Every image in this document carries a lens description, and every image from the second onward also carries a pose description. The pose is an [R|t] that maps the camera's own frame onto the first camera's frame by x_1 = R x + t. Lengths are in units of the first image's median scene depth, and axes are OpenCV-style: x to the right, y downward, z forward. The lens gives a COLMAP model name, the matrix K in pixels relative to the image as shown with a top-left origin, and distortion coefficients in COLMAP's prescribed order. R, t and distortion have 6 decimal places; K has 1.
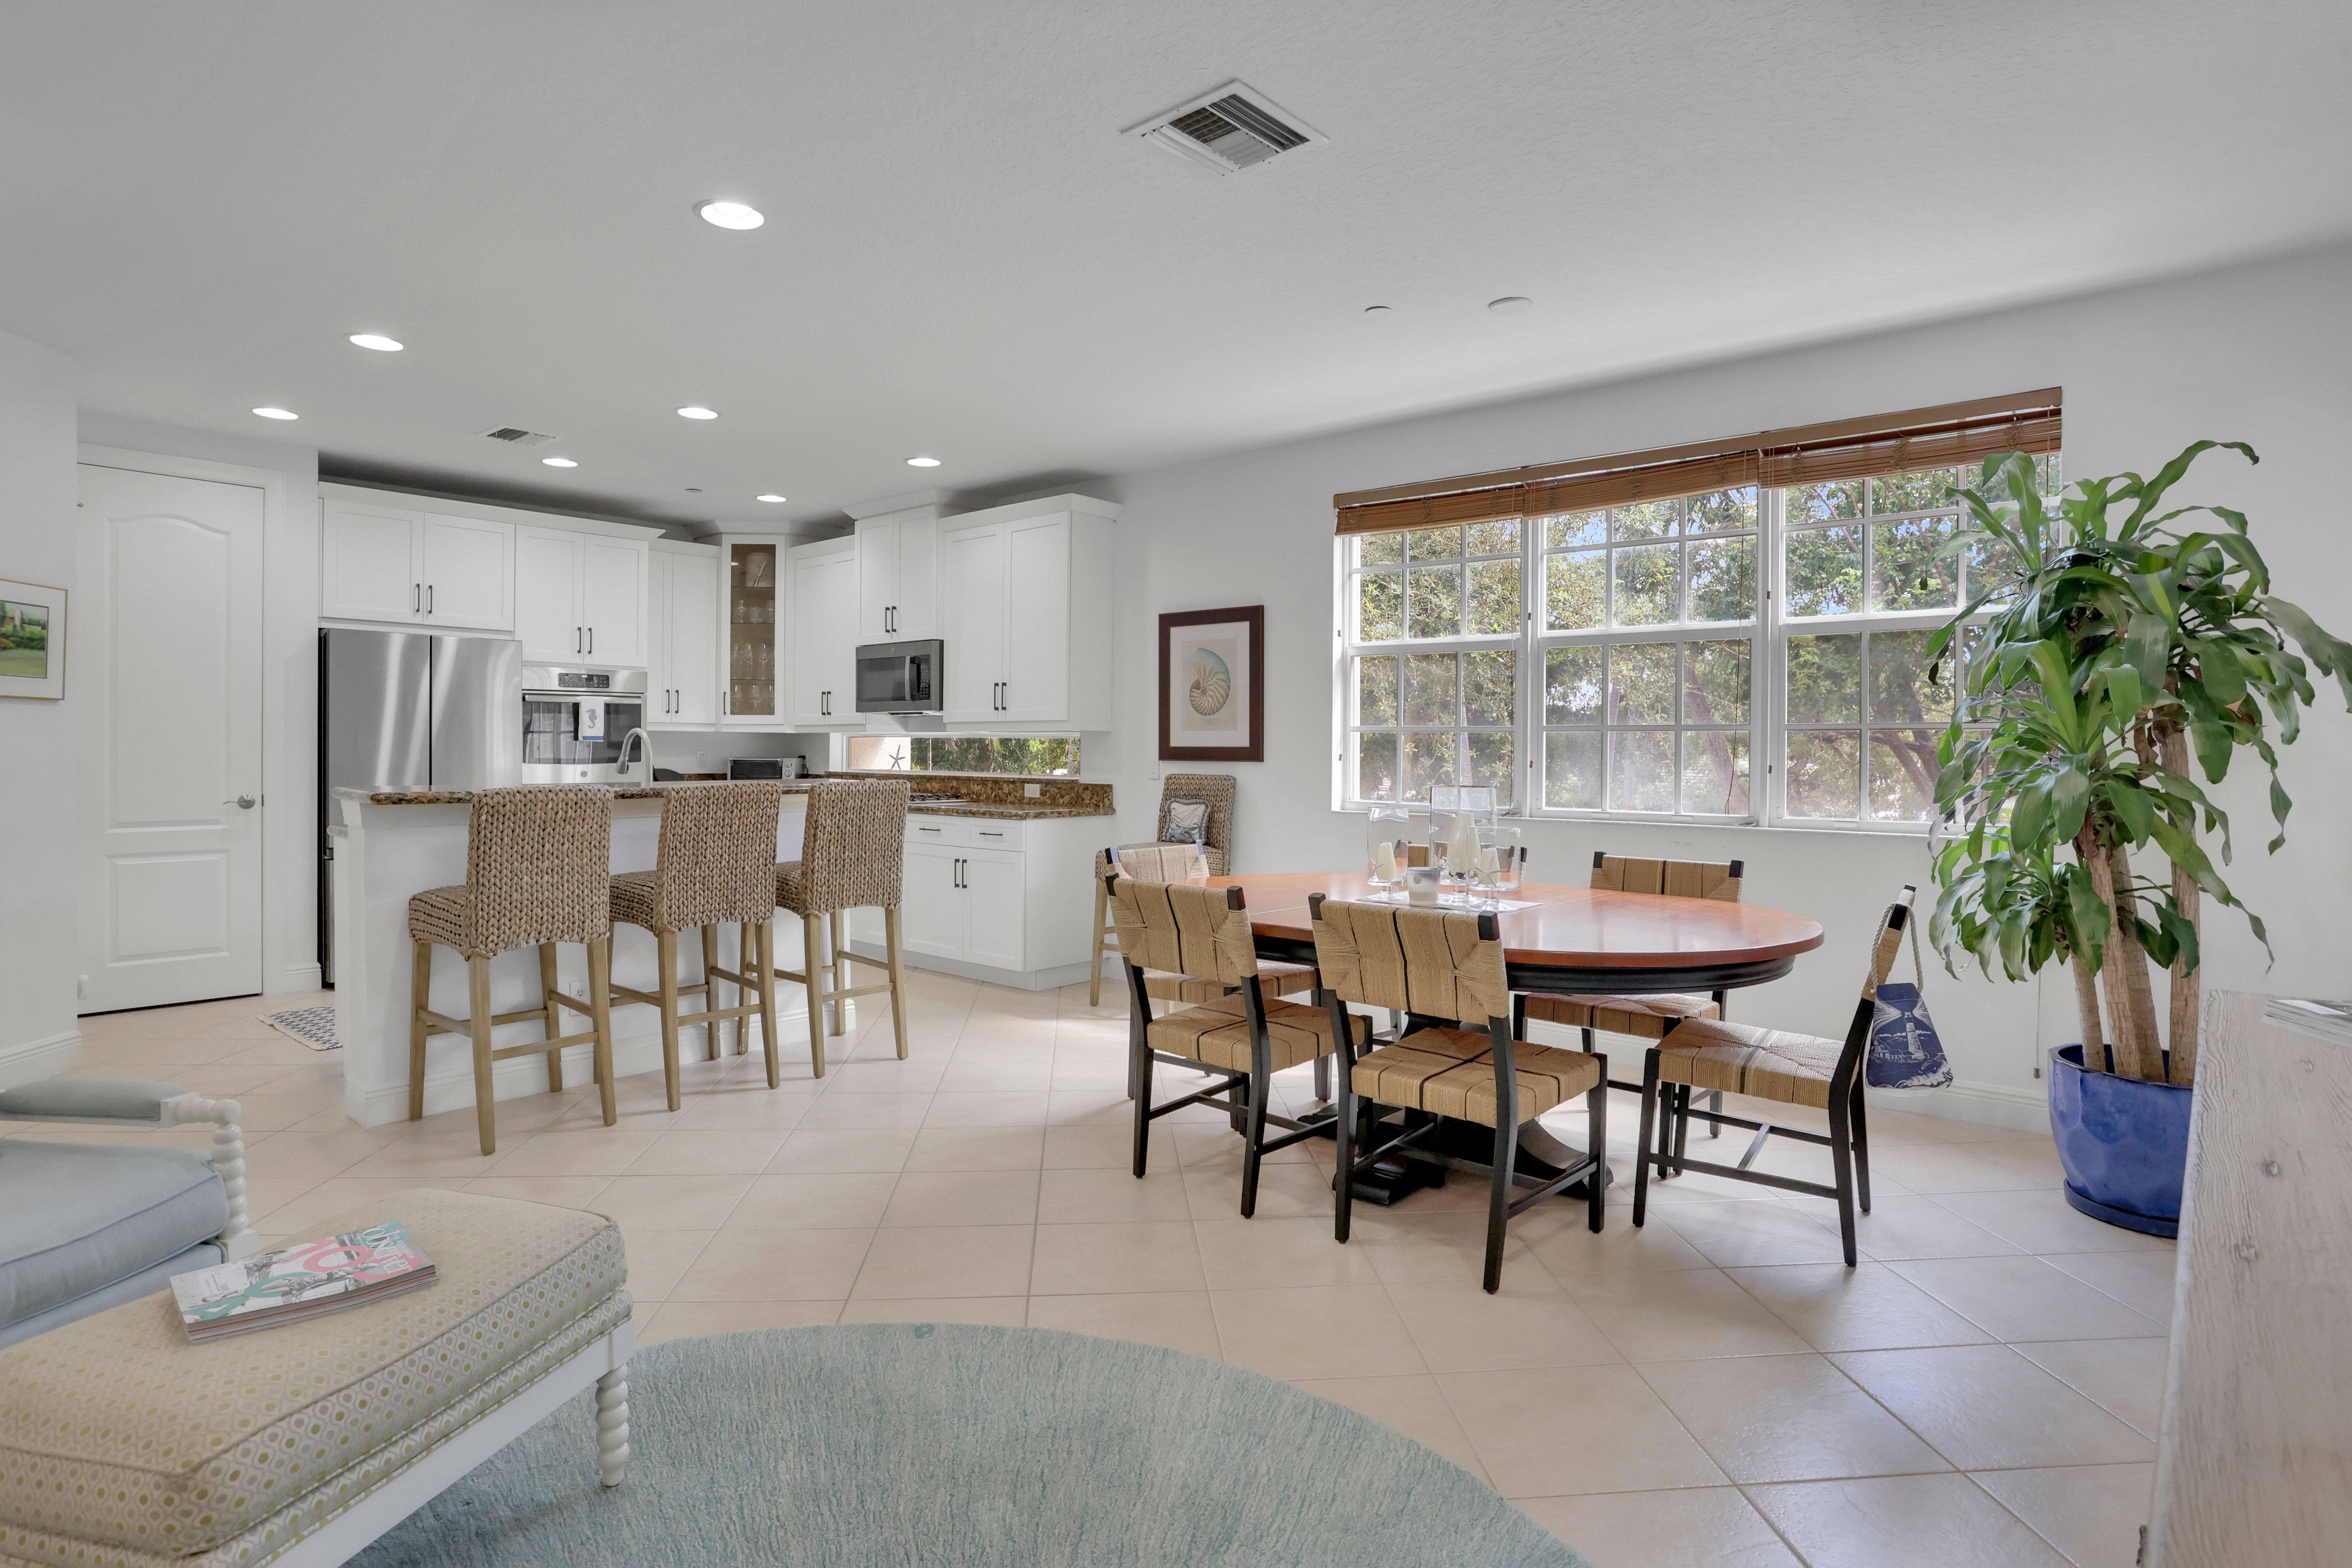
lens RADIAL K [[1215.2, 0, 1171.9], [0, 1215.2, 759.1], [0, 0, 1]] dist [-0.058522, 0.019298]
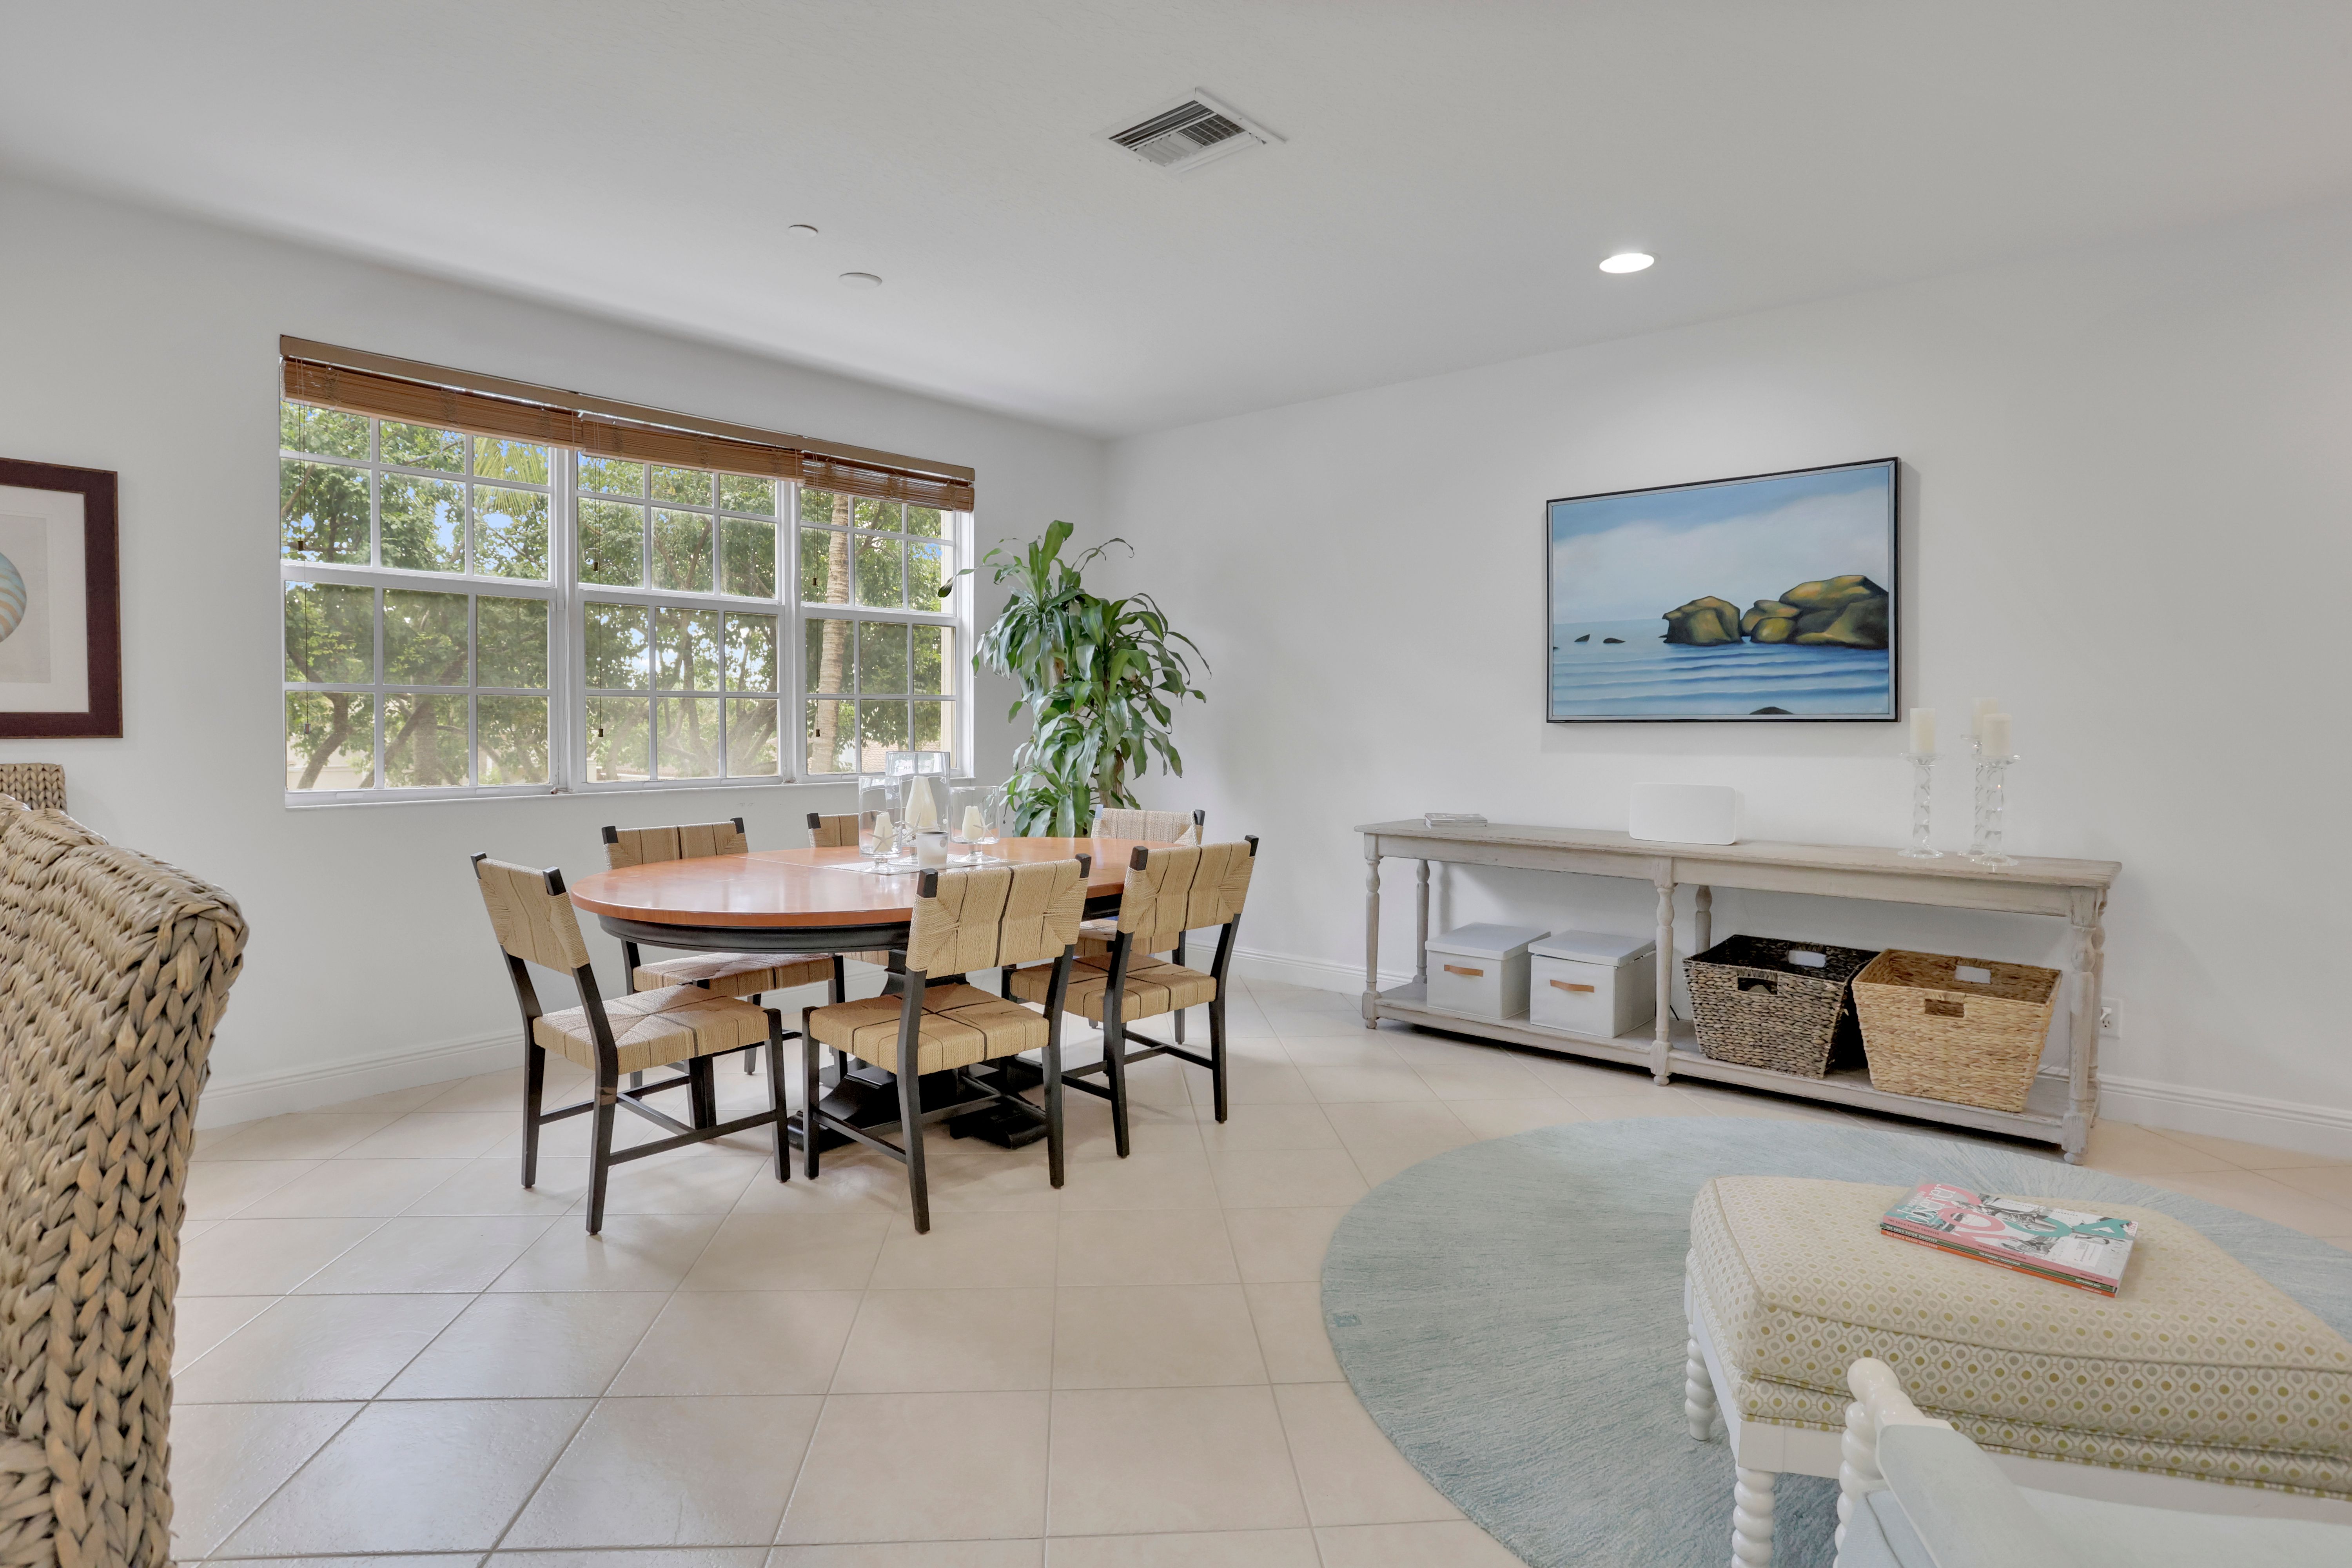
lens RADIAL K [[1215.2, 0, 1177.1], [0, 1215.2, 742.0], [0, 0, 1]] dist [-0.058522, 0.019298]
pose [[-0.001729, -0.023437, 0.999724, -0.434788], [0.009247, 0.999682, 0.023452, -0.004004], [-0.999956, 0.009285, -0.001512, 0.426960]]
